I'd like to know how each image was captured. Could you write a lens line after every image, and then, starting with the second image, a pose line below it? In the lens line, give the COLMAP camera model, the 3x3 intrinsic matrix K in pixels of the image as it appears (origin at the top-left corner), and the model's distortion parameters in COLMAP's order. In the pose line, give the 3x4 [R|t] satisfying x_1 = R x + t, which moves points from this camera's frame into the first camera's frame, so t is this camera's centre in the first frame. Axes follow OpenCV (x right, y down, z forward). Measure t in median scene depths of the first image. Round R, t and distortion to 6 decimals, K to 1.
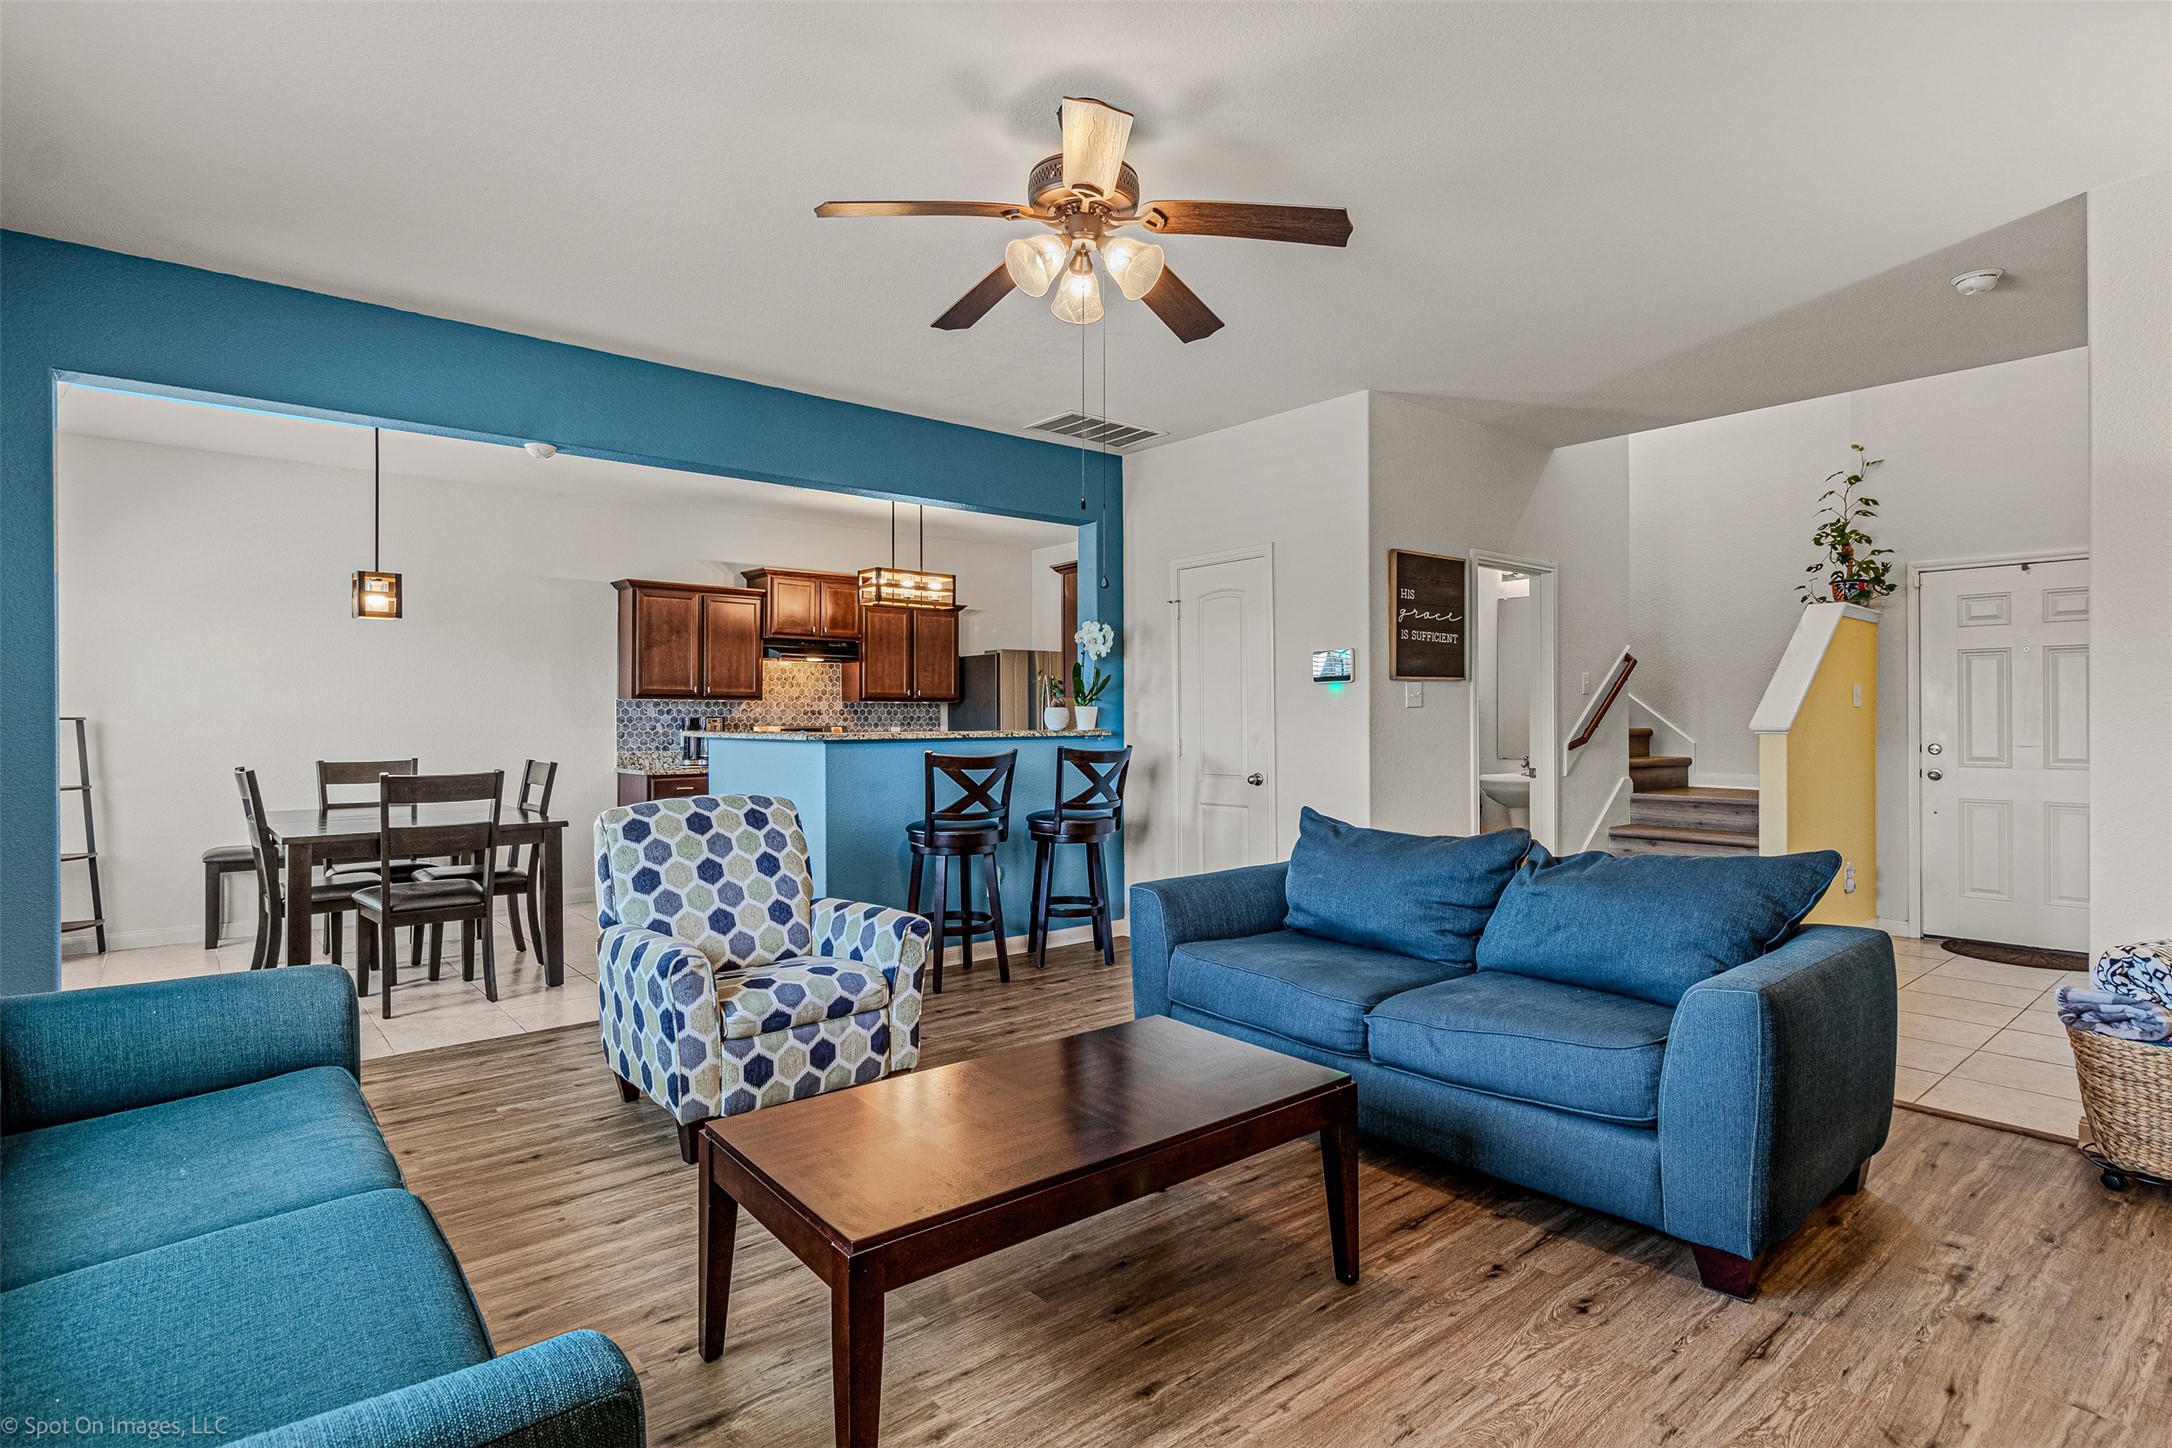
lens RADIAL K [[1093.8, 0, 1090.0], [0, 1093.8, 713.3], [0, 0, 1]] dist [0.002137, 0.000074]
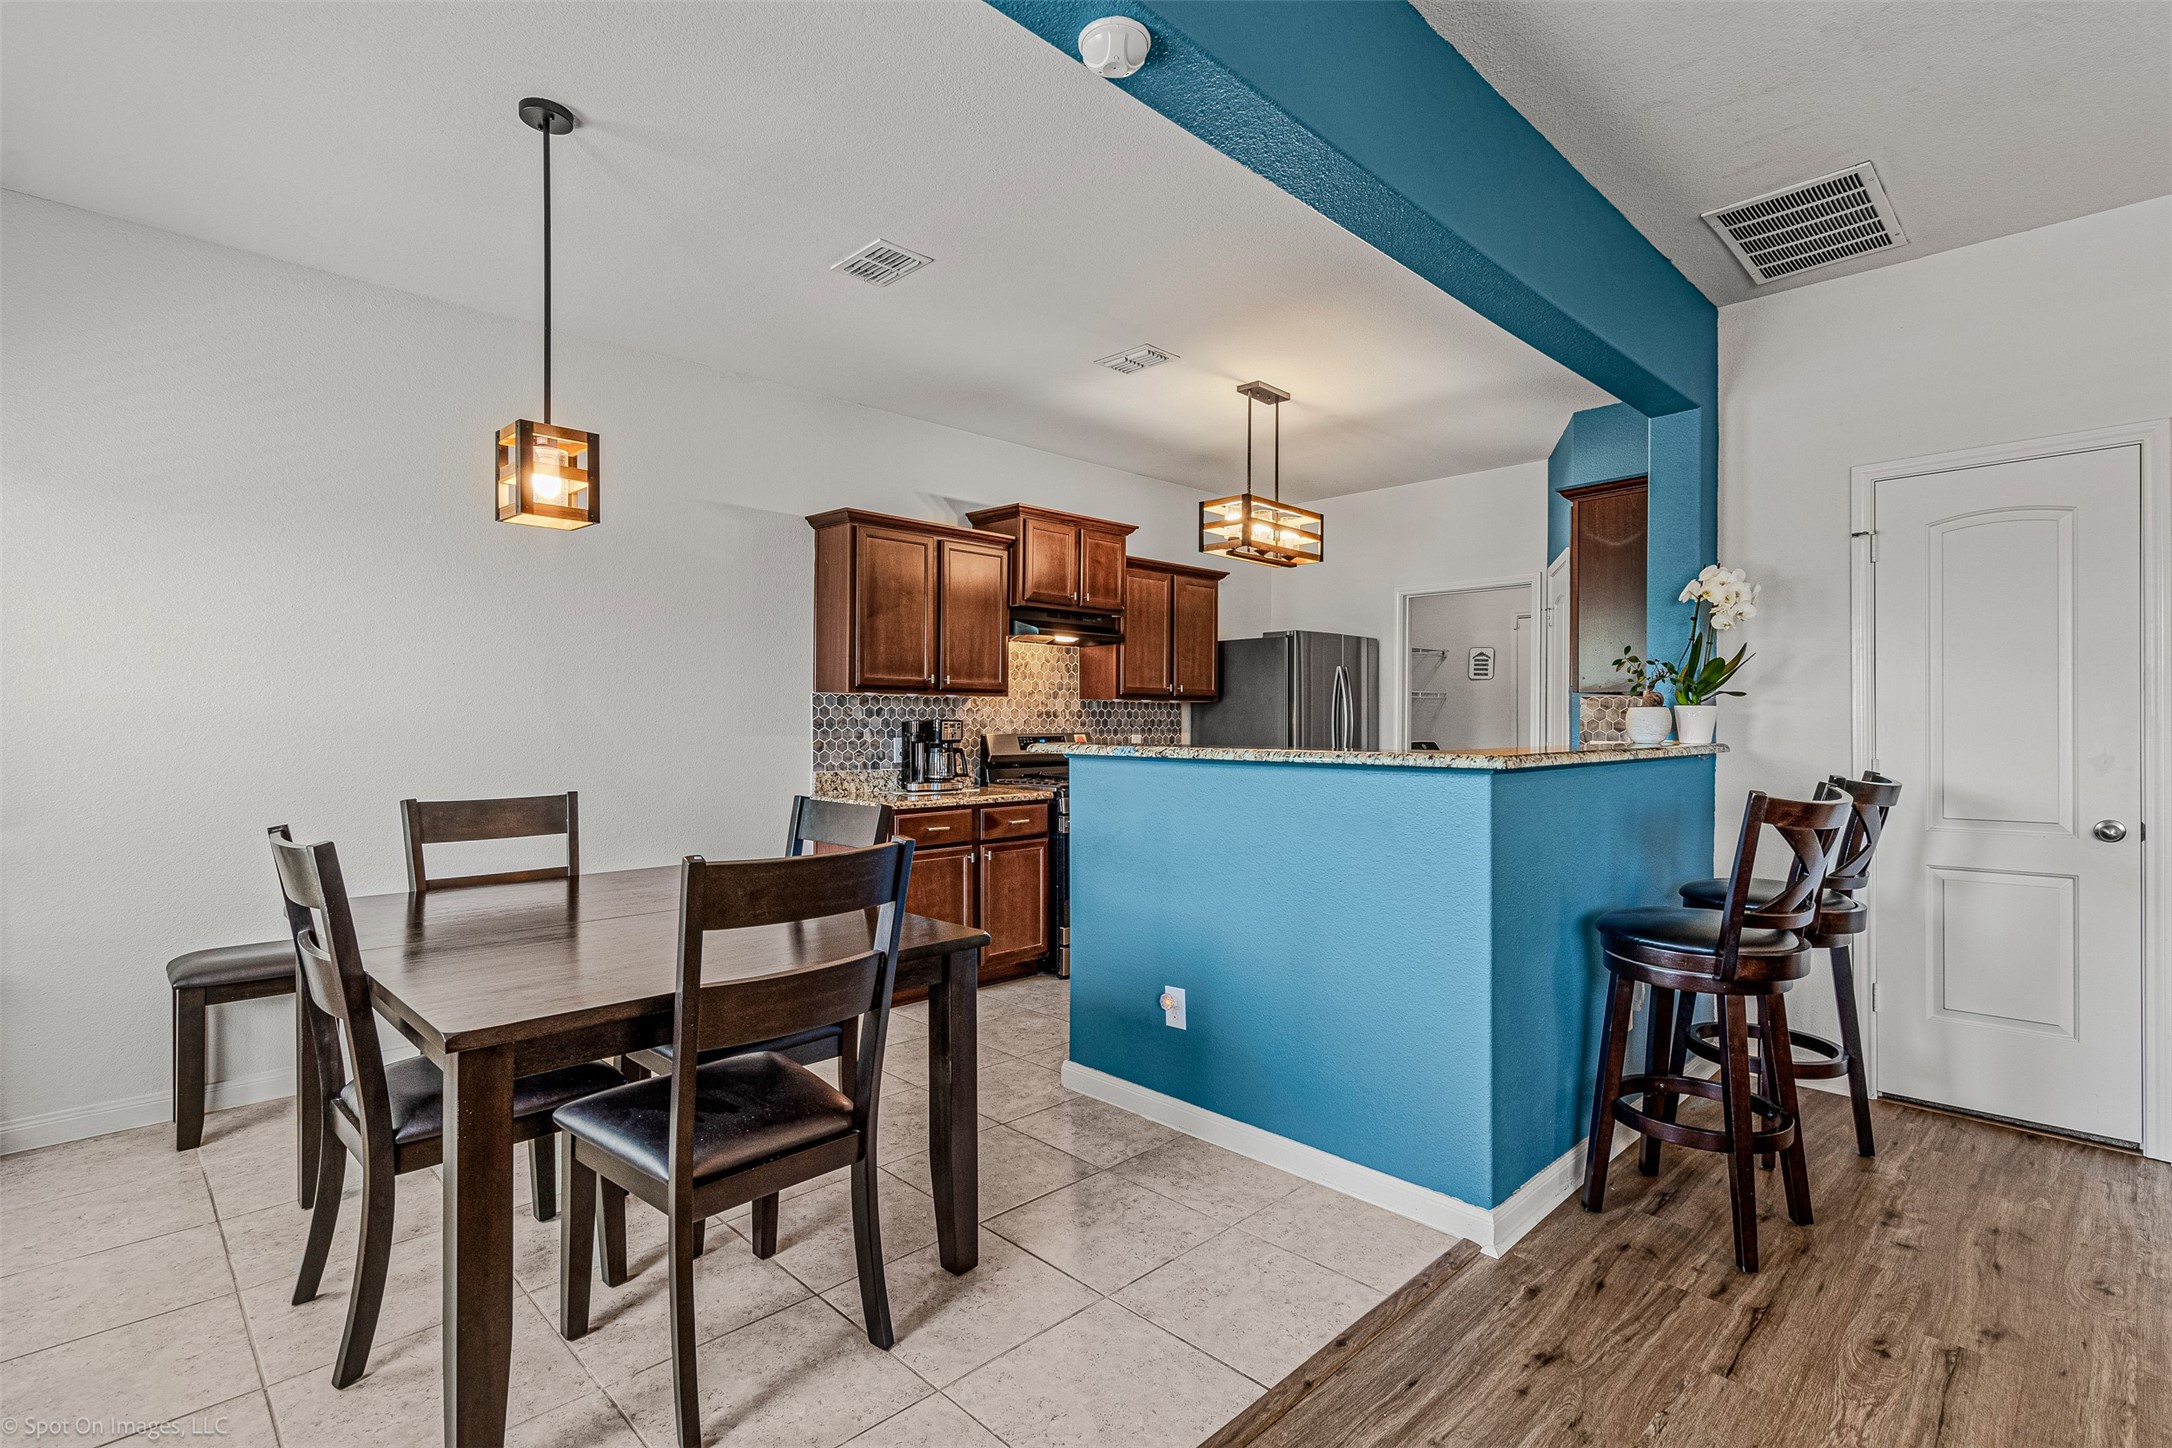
lens RADIAL K [[1020.0, 0, 1082.3], [0, 1020.0, 730.4], [0, 0, 1]] dist [0.004026, 0.000329]
pose [[0.997132, 0.002851, 0.075622, -0.312616], [-0.003806, 0.999915, 0.012485, 0.001722], [-0.075580, -0.012737, 0.997058, 0.362402]]
